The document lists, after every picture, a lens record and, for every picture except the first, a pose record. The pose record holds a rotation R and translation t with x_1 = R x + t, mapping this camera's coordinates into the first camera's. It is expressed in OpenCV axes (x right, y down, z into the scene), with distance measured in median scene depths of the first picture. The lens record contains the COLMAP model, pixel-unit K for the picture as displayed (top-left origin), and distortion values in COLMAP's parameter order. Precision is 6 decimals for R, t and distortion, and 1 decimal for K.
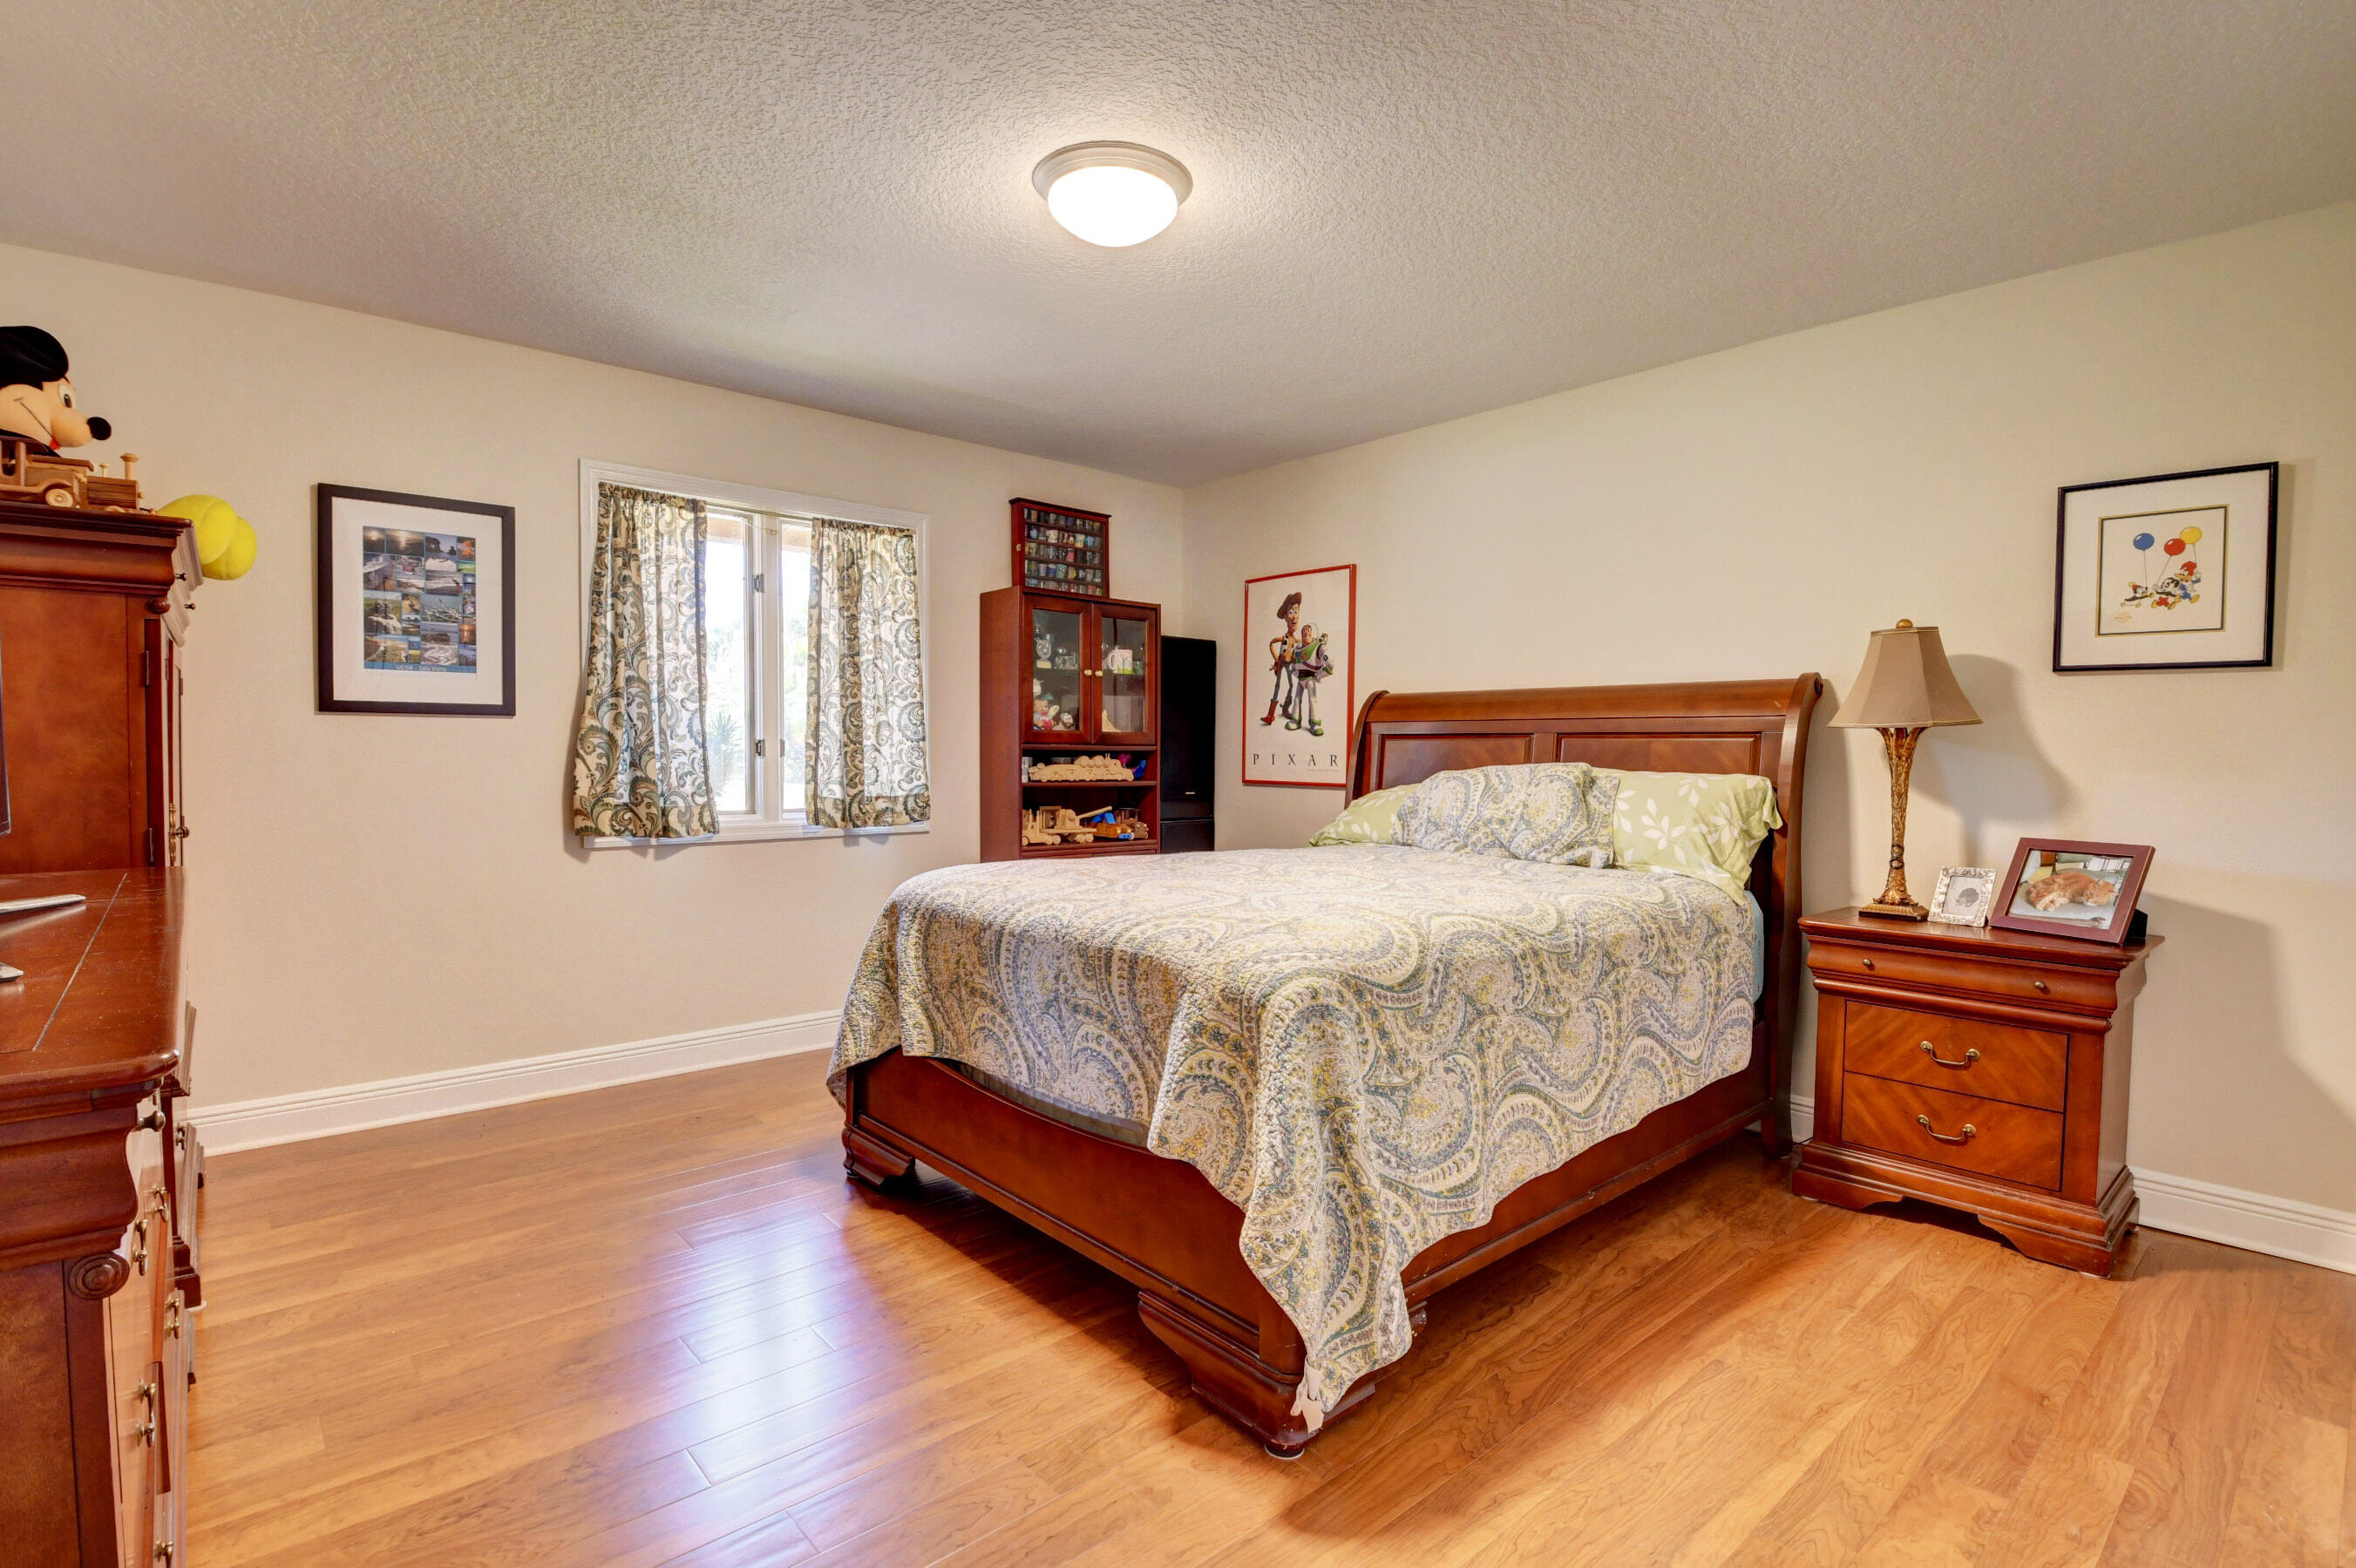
lens RADIAL K [[1099.4, 0, 1166.3], [0, 1099.4, 782.0], [0, 0, 1]] dist [0.003858, -0.006379]
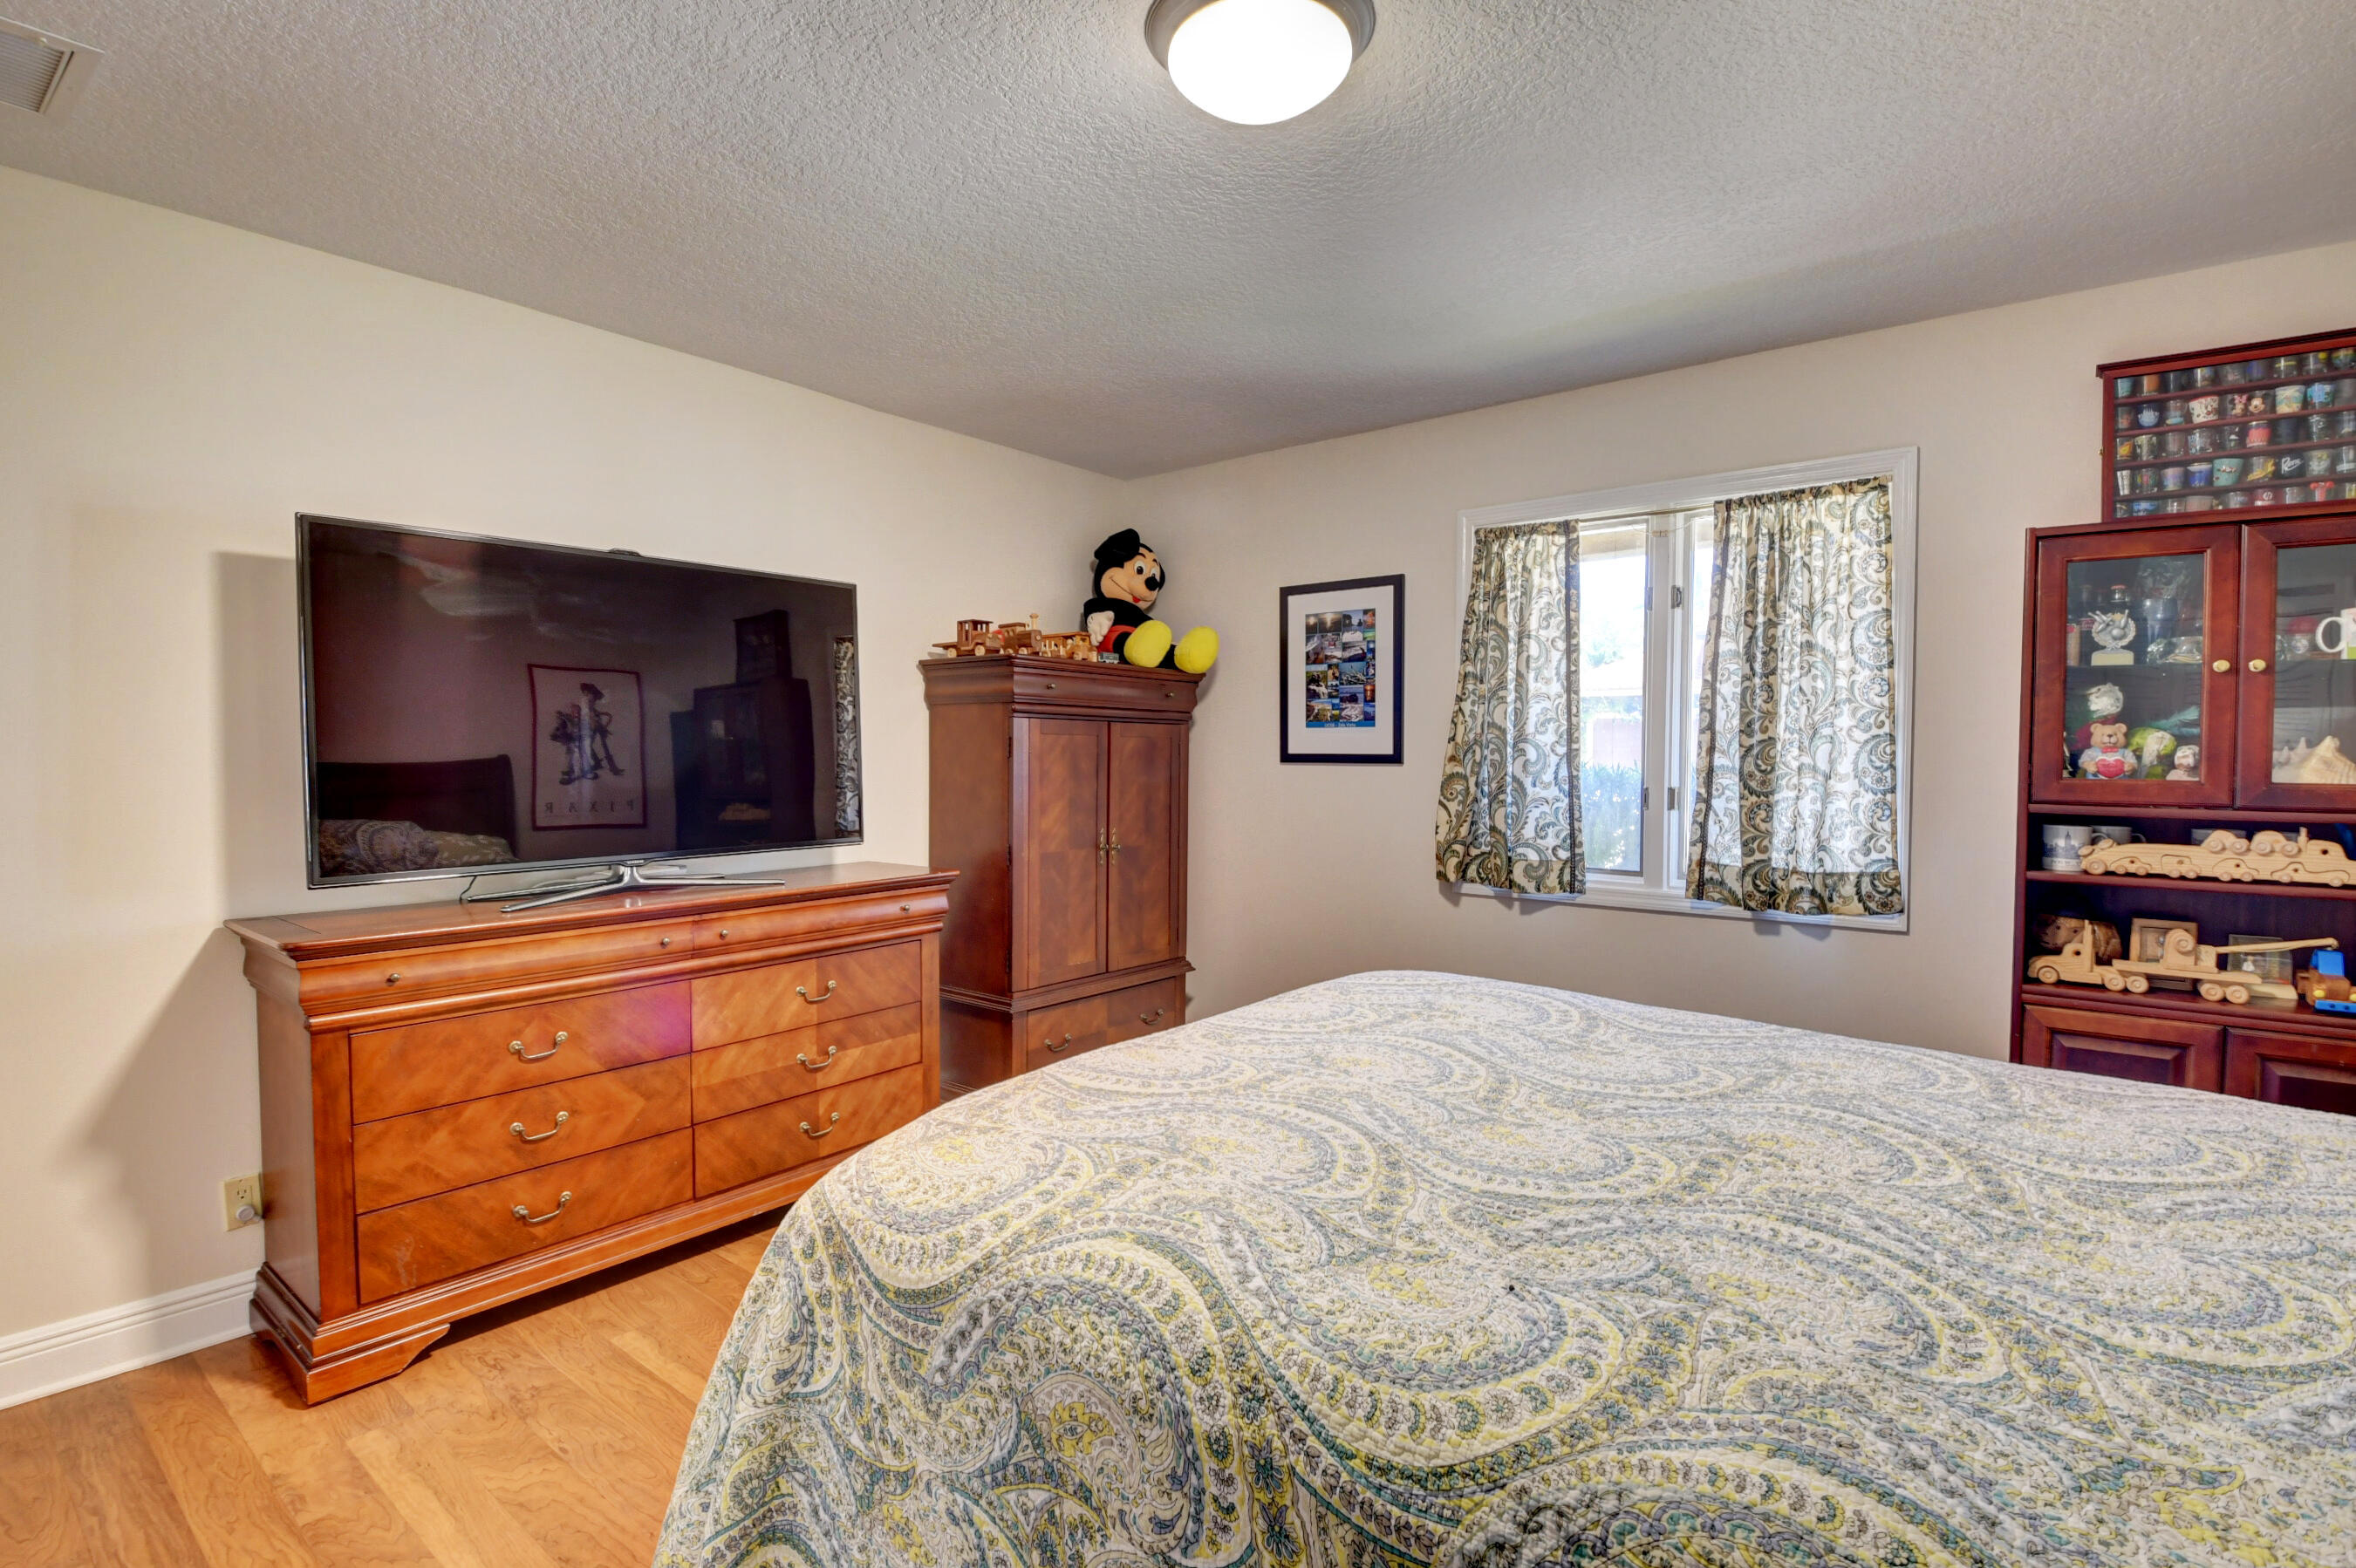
lens RADIAL K [[1099.3, 0, 1166.4], [0, 1099.3, 785.5], [0, 0, 1]] dist [0.003858, -0.006379]
pose [[0.181976, 0.023880, -0.983013, 0.402909], [-0.030552, 0.999360, 0.018621, -0.047392], [0.982828, 0.026644, 0.182589, 0.522183]]
